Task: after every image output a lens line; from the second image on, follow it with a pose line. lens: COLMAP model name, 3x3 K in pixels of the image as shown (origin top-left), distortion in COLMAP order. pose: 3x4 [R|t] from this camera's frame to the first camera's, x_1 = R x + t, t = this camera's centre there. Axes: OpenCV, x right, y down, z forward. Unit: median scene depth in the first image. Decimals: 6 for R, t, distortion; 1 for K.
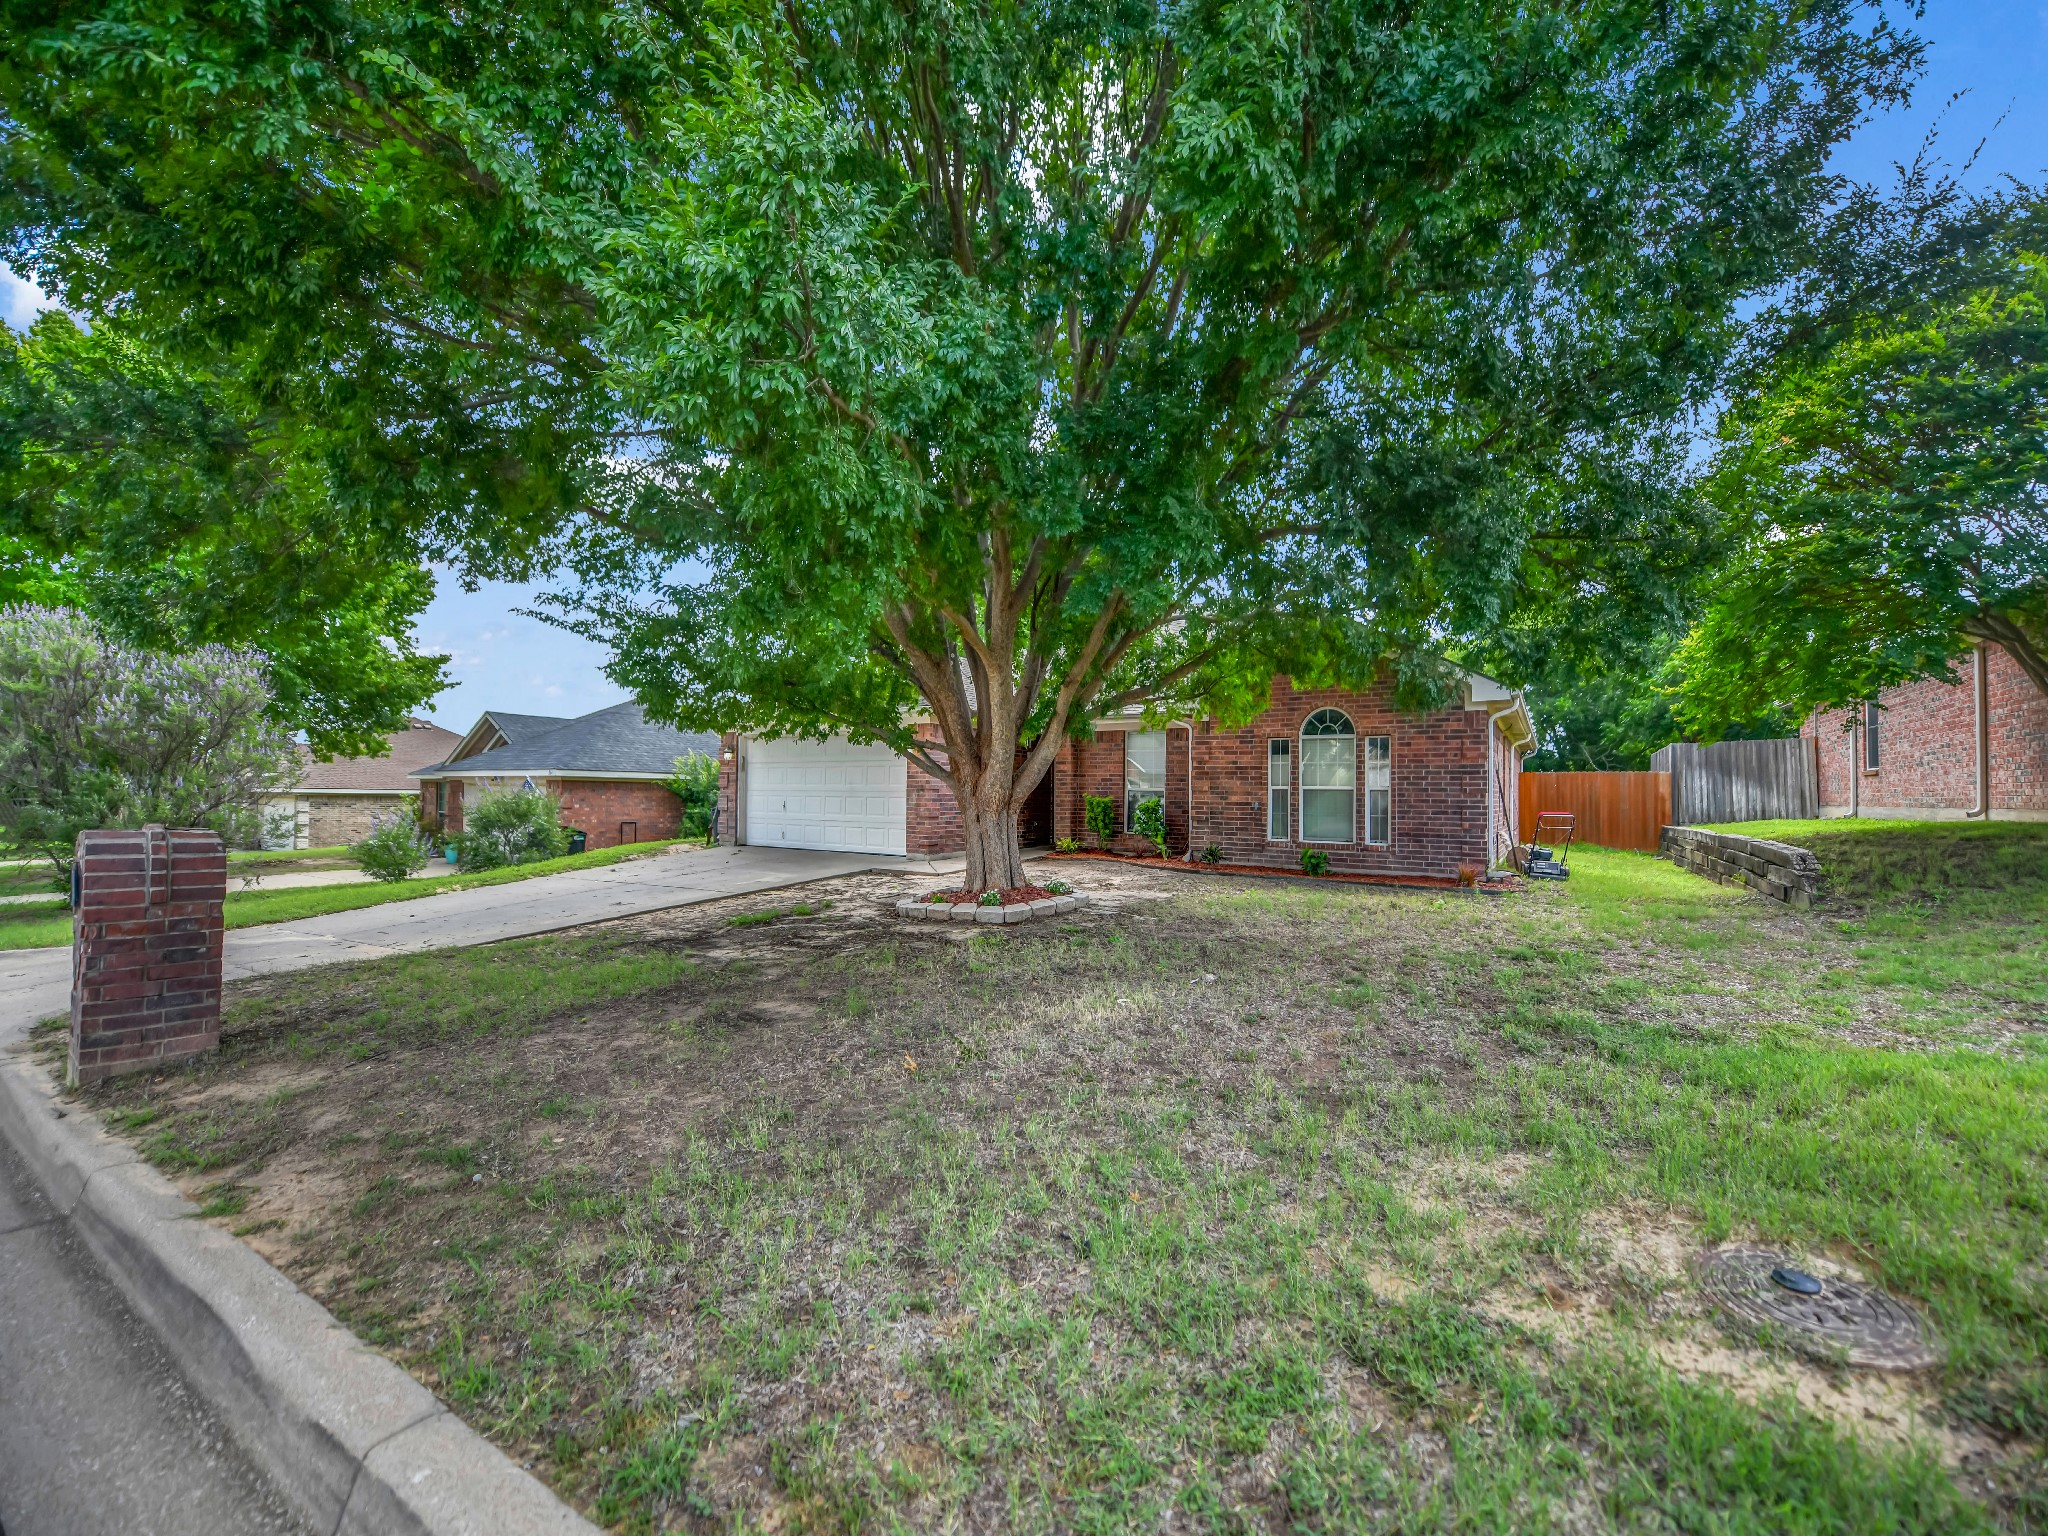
lens RADIAL K [[822.4, 0, 1027.4], [0, 822.4, 766.6], [0, 0, 1]] dist [-0.016599, -0.002306]
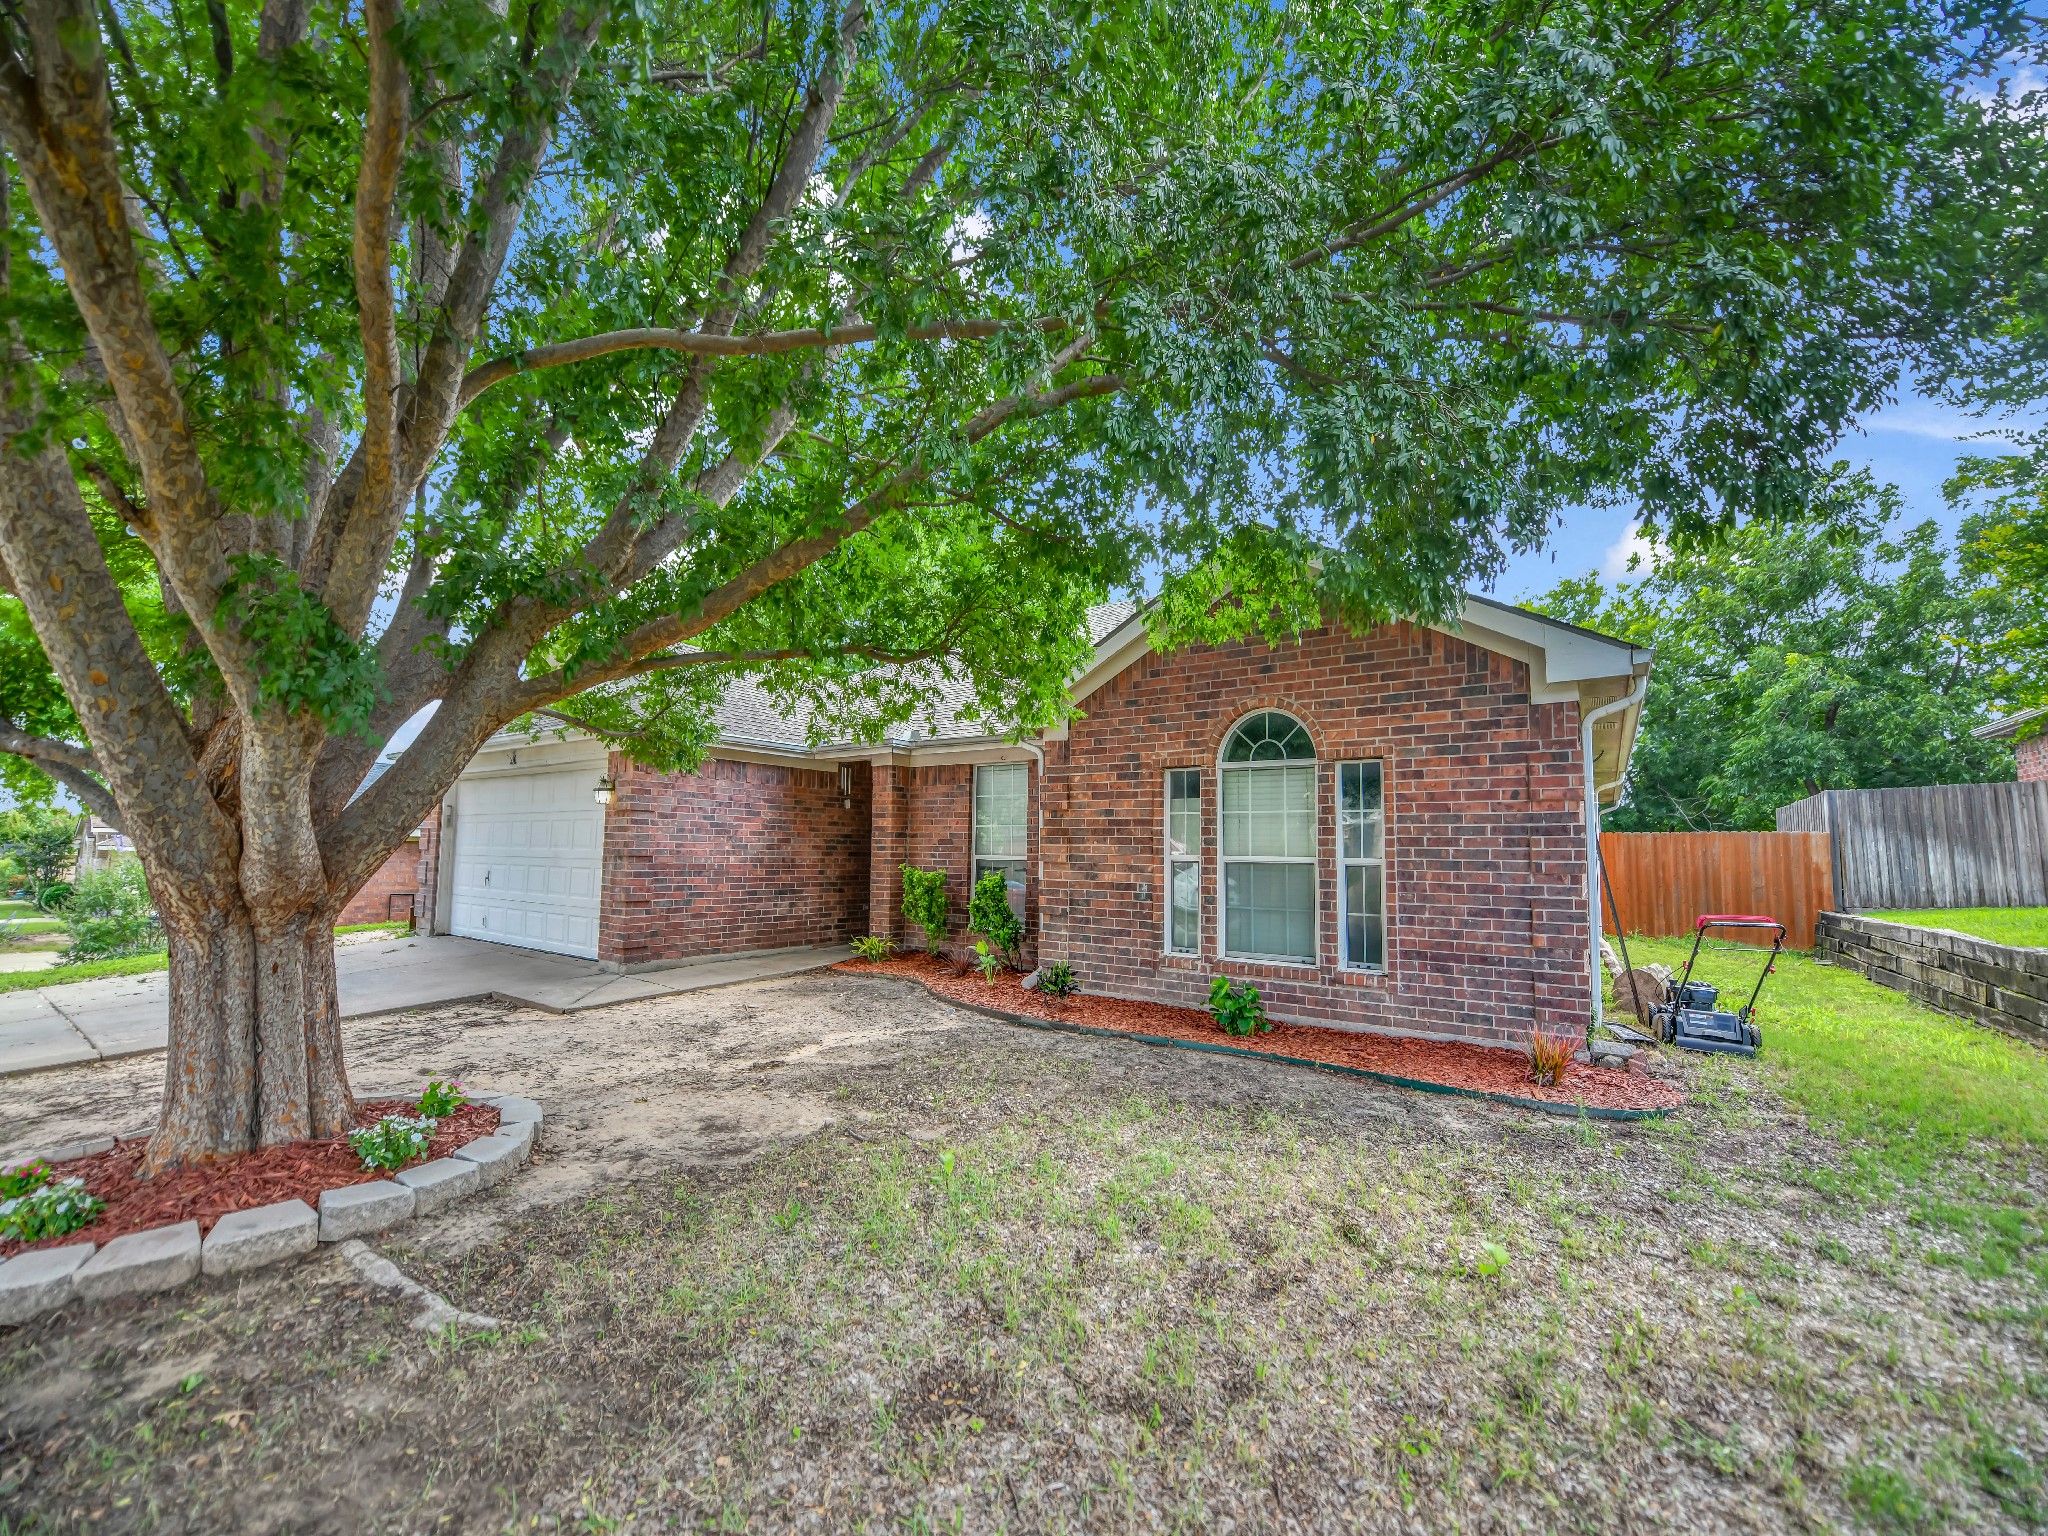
lens RADIAL K [[822.4, 0, 1027.1], [0, 822.4, 769.9], [0, 0, 1]] dist [-0.016599, -0.002306]
pose [[0.999459, 0.001257, -0.032857, 0.213136], [-0.003478, 0.997704, -0.067630, 0.004159], [0.032696, 0.067707, 0.997169, 0.431896]]
